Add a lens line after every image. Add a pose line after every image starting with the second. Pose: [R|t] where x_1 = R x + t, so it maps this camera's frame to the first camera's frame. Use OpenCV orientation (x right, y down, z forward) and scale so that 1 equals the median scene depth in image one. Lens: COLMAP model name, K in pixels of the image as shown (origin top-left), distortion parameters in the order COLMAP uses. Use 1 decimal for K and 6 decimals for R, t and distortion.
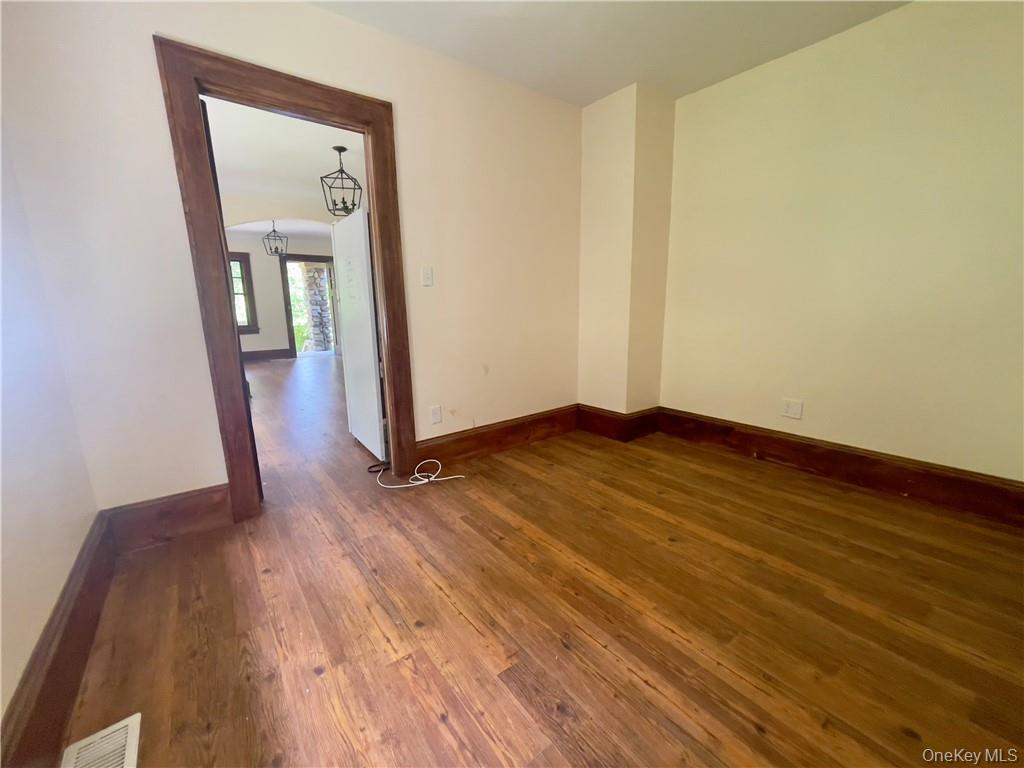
lens RADIAL K [[412.5, 0, 515.2], [0, 412.5, 381.5], [0, 0, 1]] dist [0.000710, 0.002042]
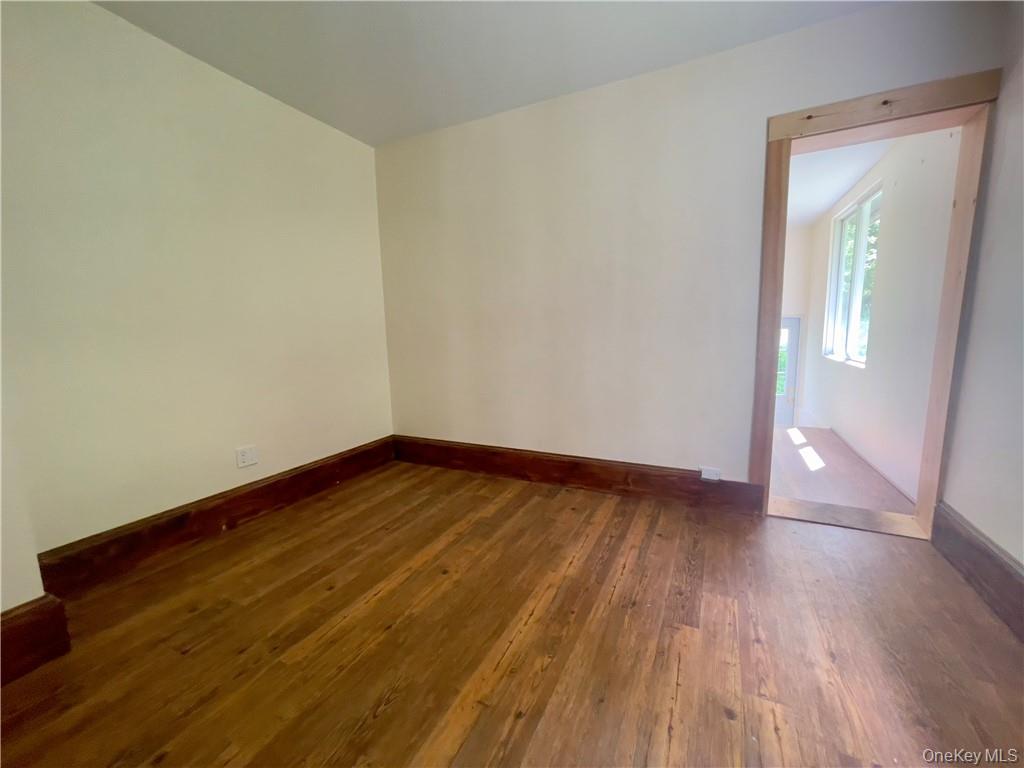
lens RADIAL K [[412.5, 0, 511.3], [0, 412.5, 381.6], [0, 0, 1]] dist [0.000710, 0.002042]
pose [[-0.419948, -0.093543, 0.902714, -0.617322], [0.195684, 0.961944, 0.190714, -0.245313], [-0.886201, 0.256737, -0.385661, 1.294852]]
